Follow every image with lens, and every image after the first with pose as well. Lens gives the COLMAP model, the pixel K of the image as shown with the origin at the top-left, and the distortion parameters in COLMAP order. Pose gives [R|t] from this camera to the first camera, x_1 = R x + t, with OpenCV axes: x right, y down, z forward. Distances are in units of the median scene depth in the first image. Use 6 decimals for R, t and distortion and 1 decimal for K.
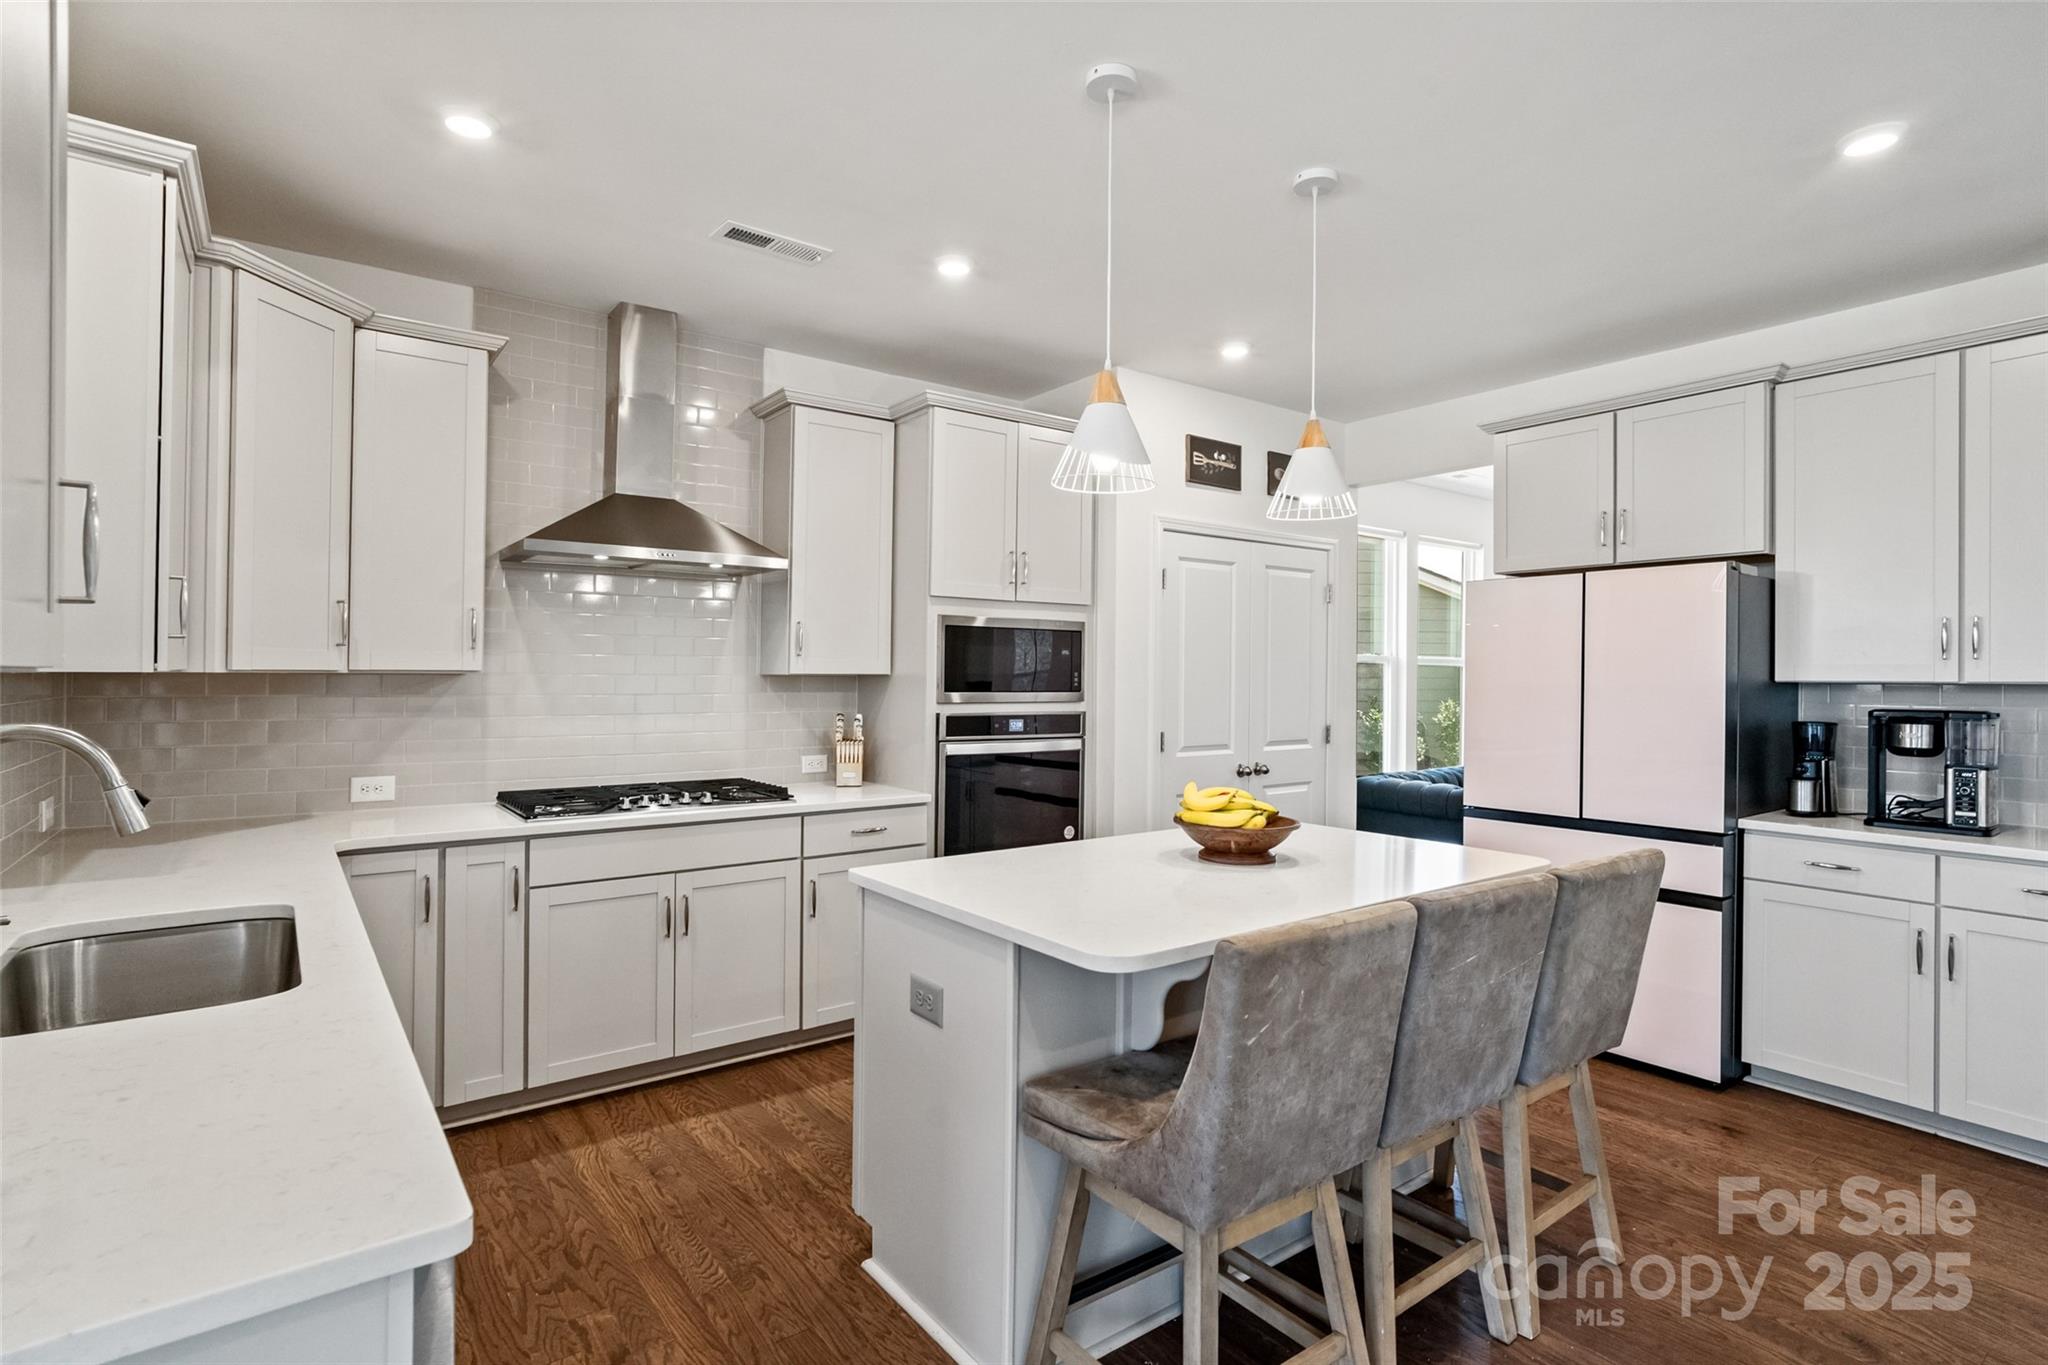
lens RADIAL K [[985.6, 0, 1013.2], [0, 985.6, 681.2], [0, 0, 1]] dist [-0.017040, 0.009593]
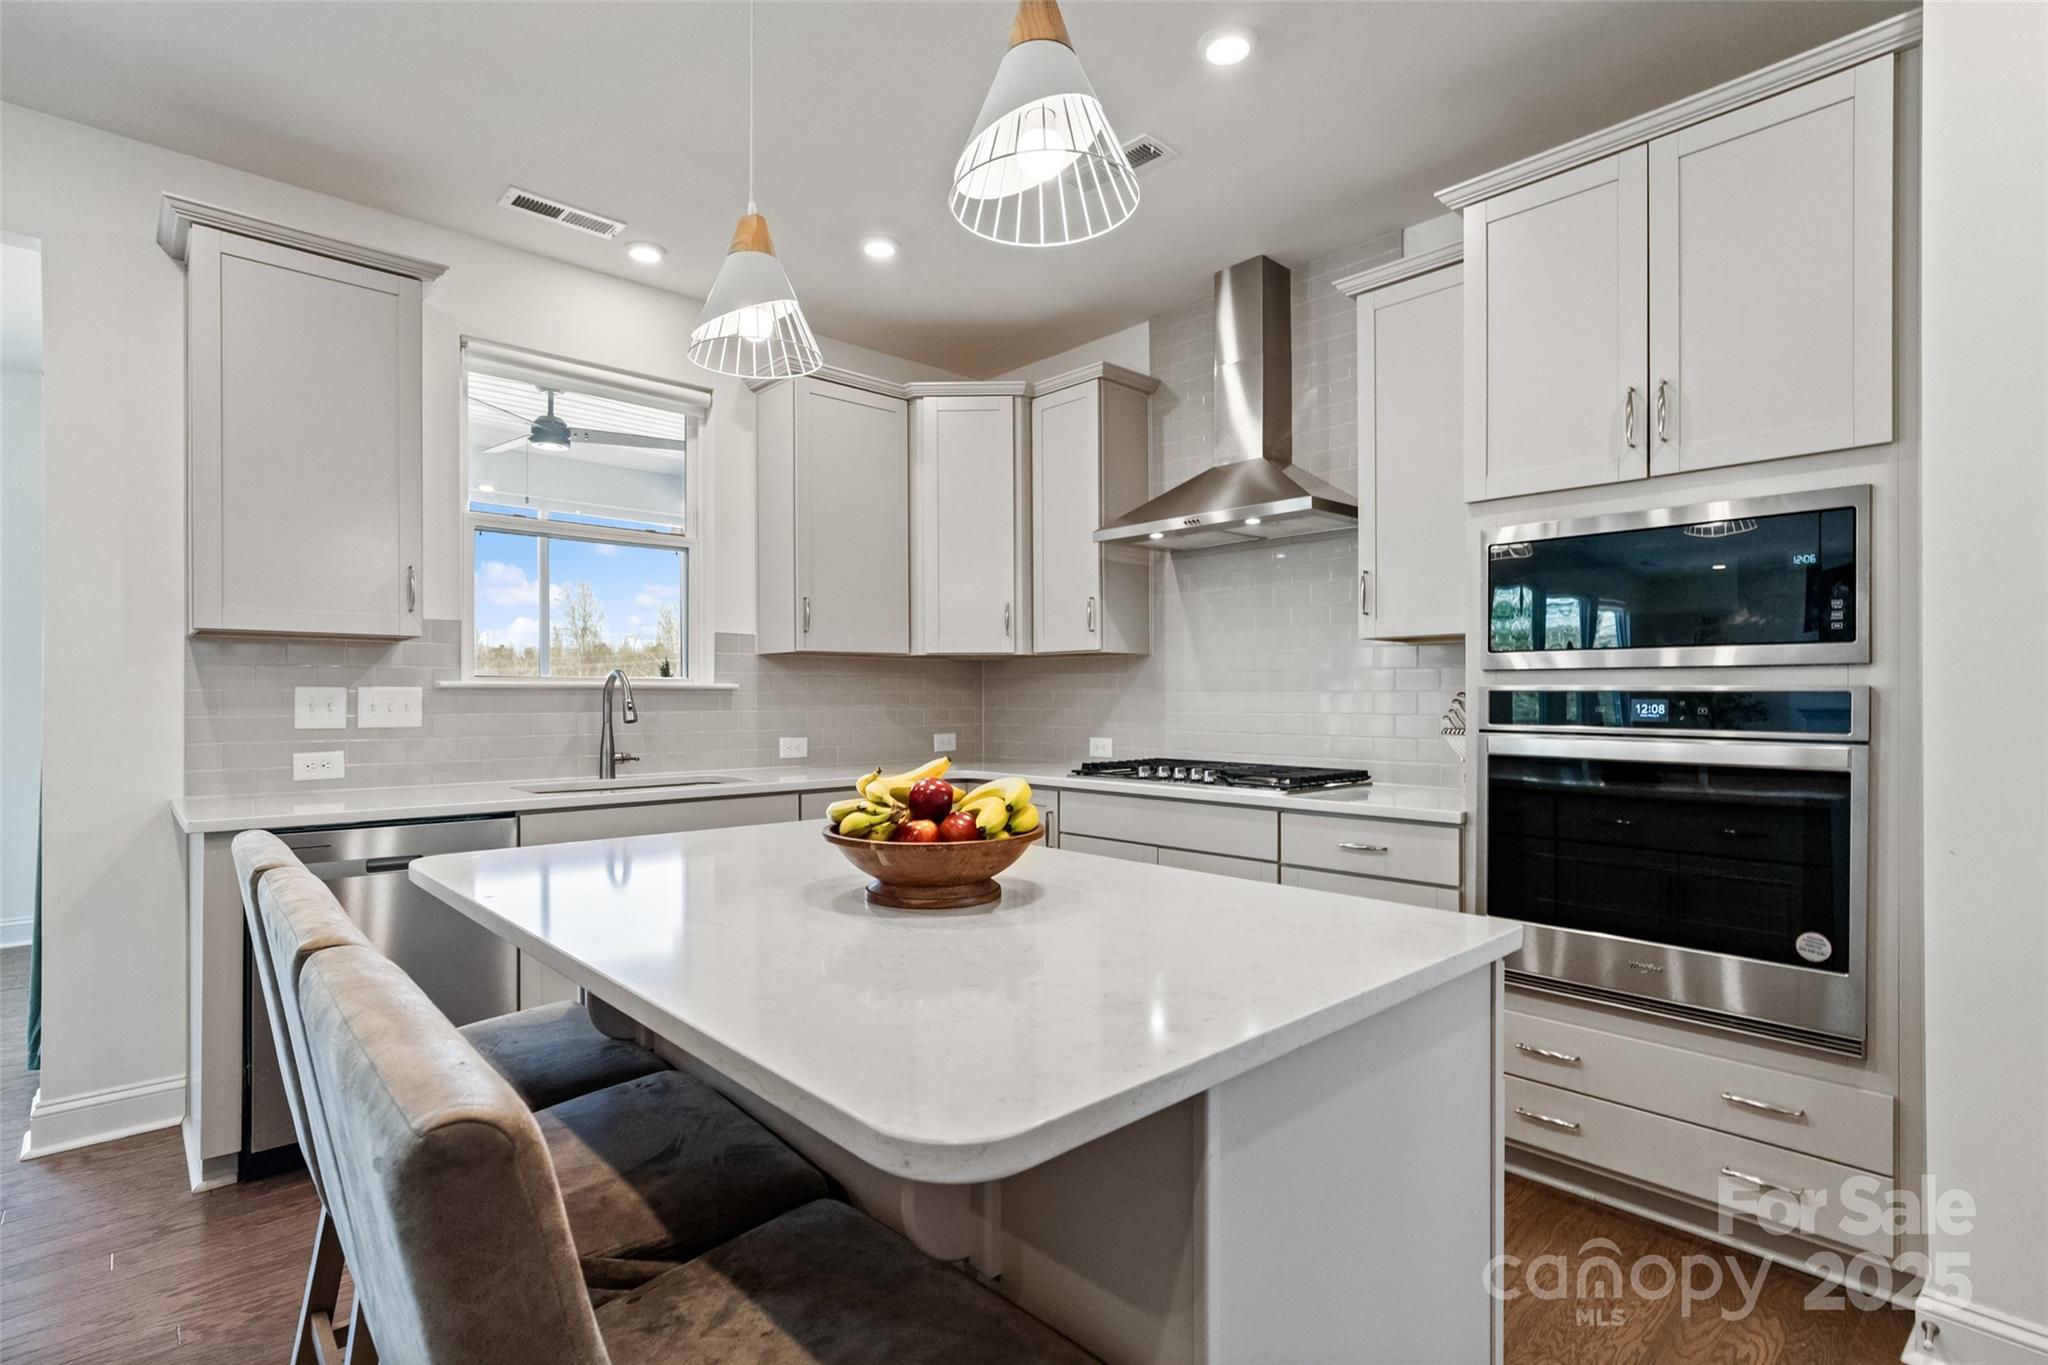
lens RADIAL K [[985.6, 0, 1026.9], [0, 985.6, 704.2], [0, 0, 1]] dist [-0.017040, 0.009593]
pose [[0.106510, 0.001684, -0.994310, 0.486502], [-0.004820, 0.999988, 0.001178, 0.041912], [0.994300, 0.004667, 0.106517, 0.605112]]
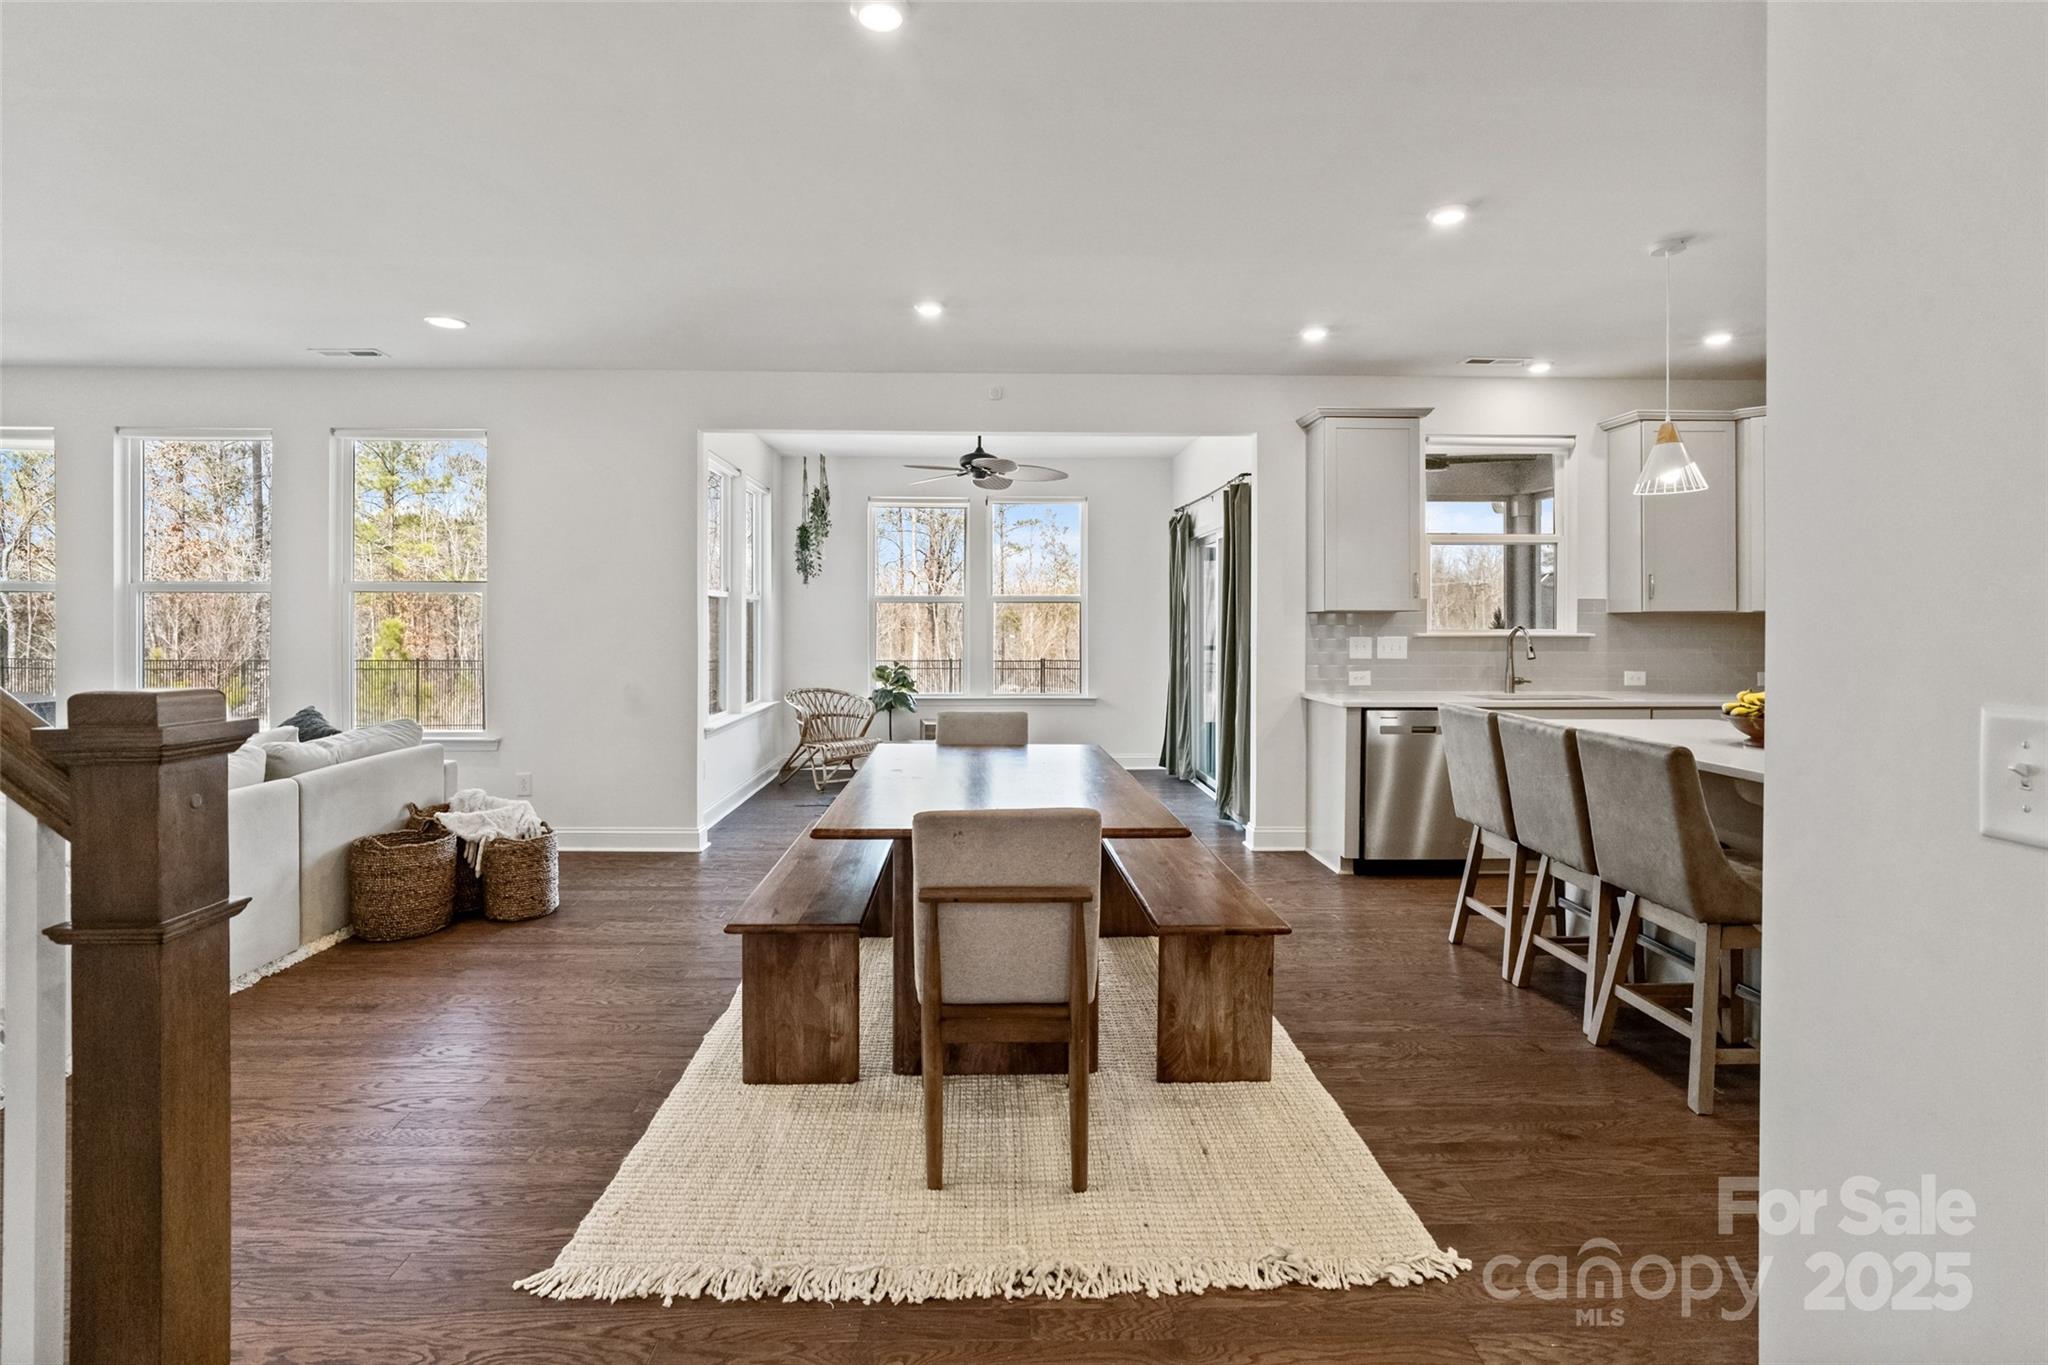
lens RADIAL K [[985.6, 0, 985.3], [0, 985.6, 630.3], [0, 0, 1]] dist [-0.017040, 0.009593]
pose [[-0.594206, -0.000588, -0.804313, 1.131547], [-0.009260, 0.999938, 0.006111, 0.020105], [0.804259, 0.011079, -0.594175, 0.561621]]
